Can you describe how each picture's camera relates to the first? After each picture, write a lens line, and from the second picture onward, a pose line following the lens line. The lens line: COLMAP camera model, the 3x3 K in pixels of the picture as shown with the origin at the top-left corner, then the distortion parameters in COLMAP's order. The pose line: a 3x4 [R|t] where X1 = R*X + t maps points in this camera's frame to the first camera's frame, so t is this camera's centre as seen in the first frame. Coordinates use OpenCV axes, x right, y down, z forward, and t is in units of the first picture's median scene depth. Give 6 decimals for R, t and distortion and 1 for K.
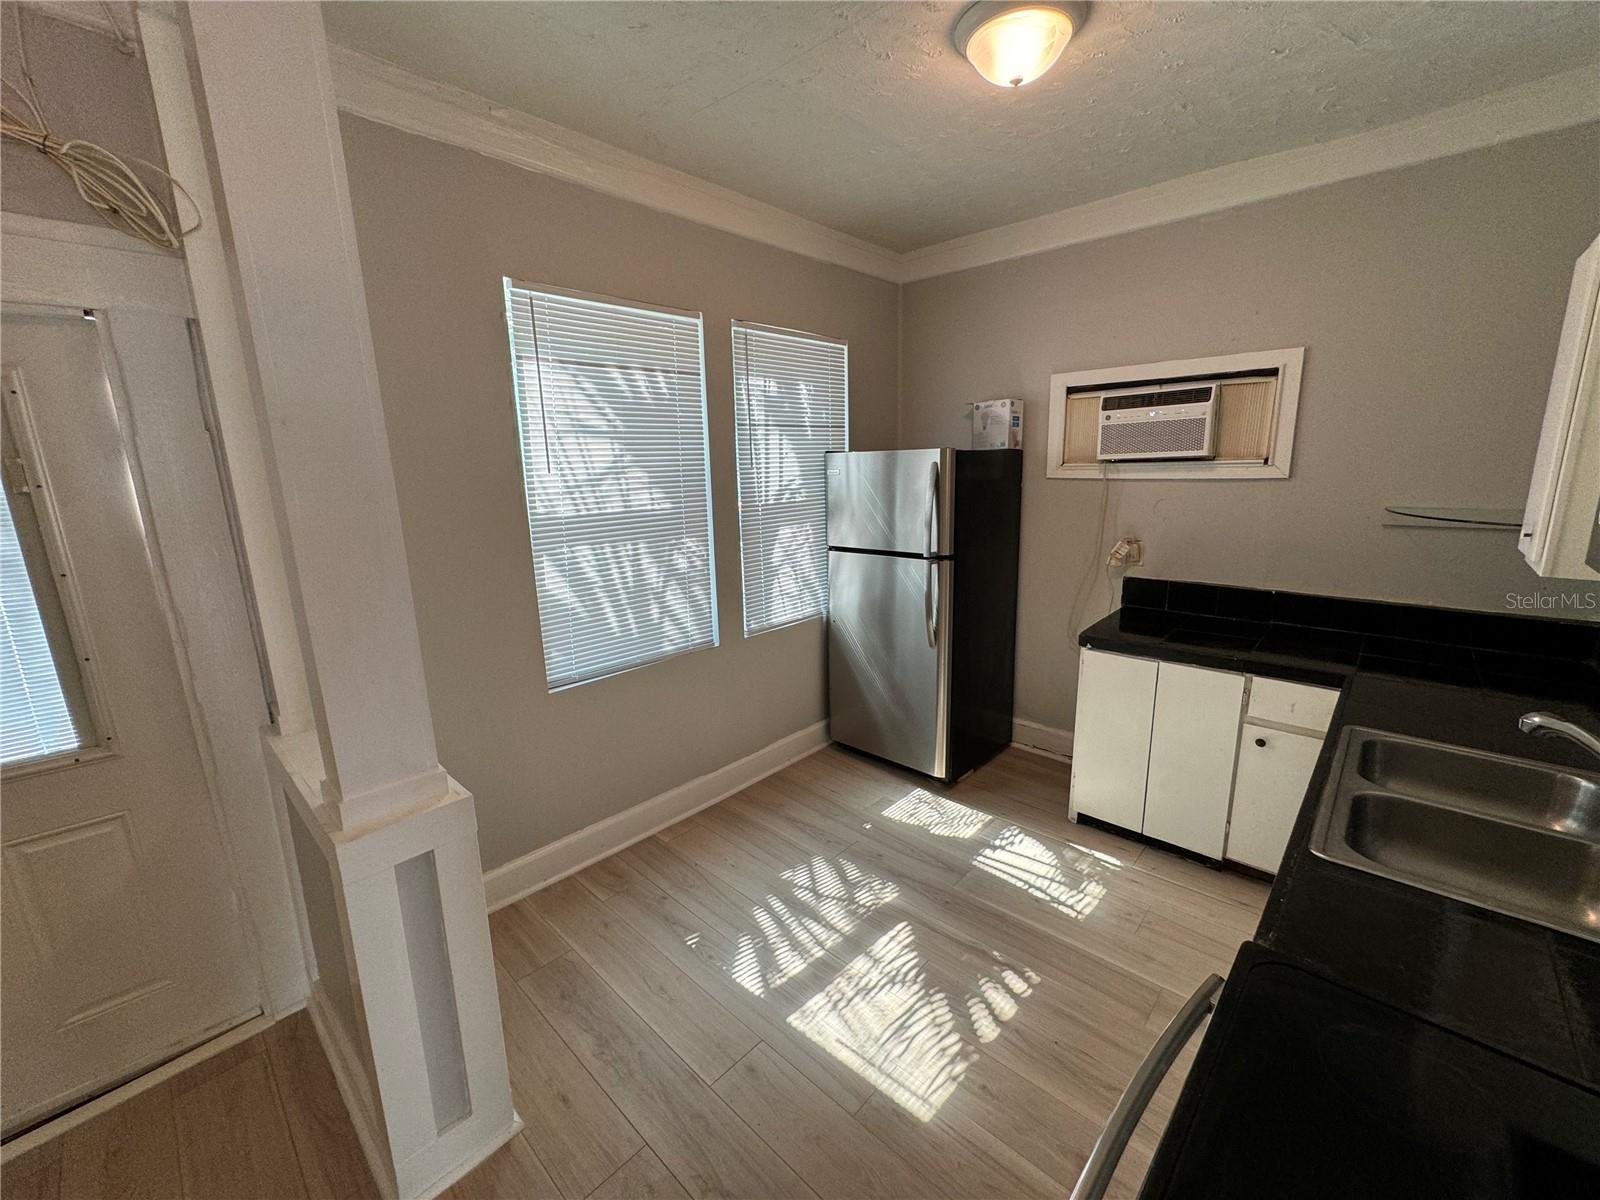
lens RADIAL K [[641.3, 0, 795.3], [0, 641.3, 598.1], [0, 0, 1]] dist [-0.003571, -0.000597]
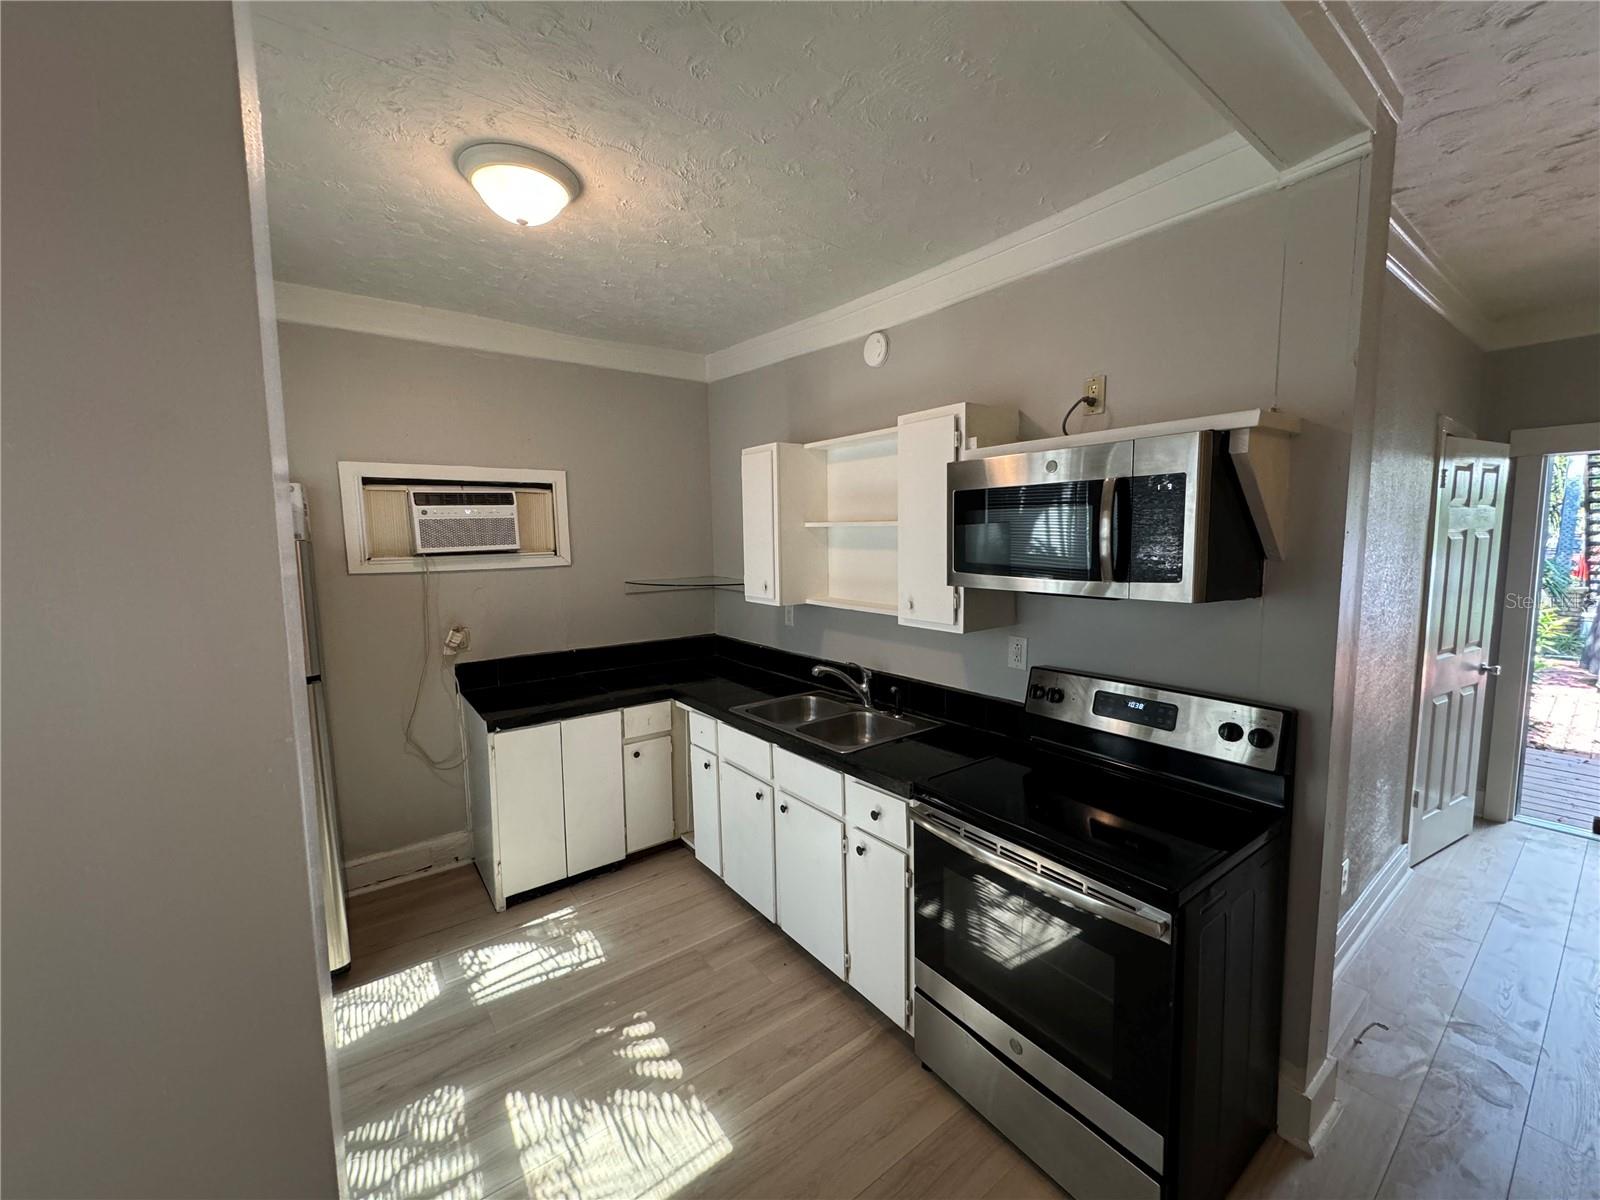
lens RADIAL K [[641.3, 0, 806.4], [0, 641.3, 596.1], [0, 0, 1]] dist [-0.003571, -0.000597]
pose [[0.163399, -0.075383, 0.983676, -0.484979], [0.214022, 0.976040, 0.039246, -0.072884], [-0.963066, 0.204115, 0.175618, 0.309043]]
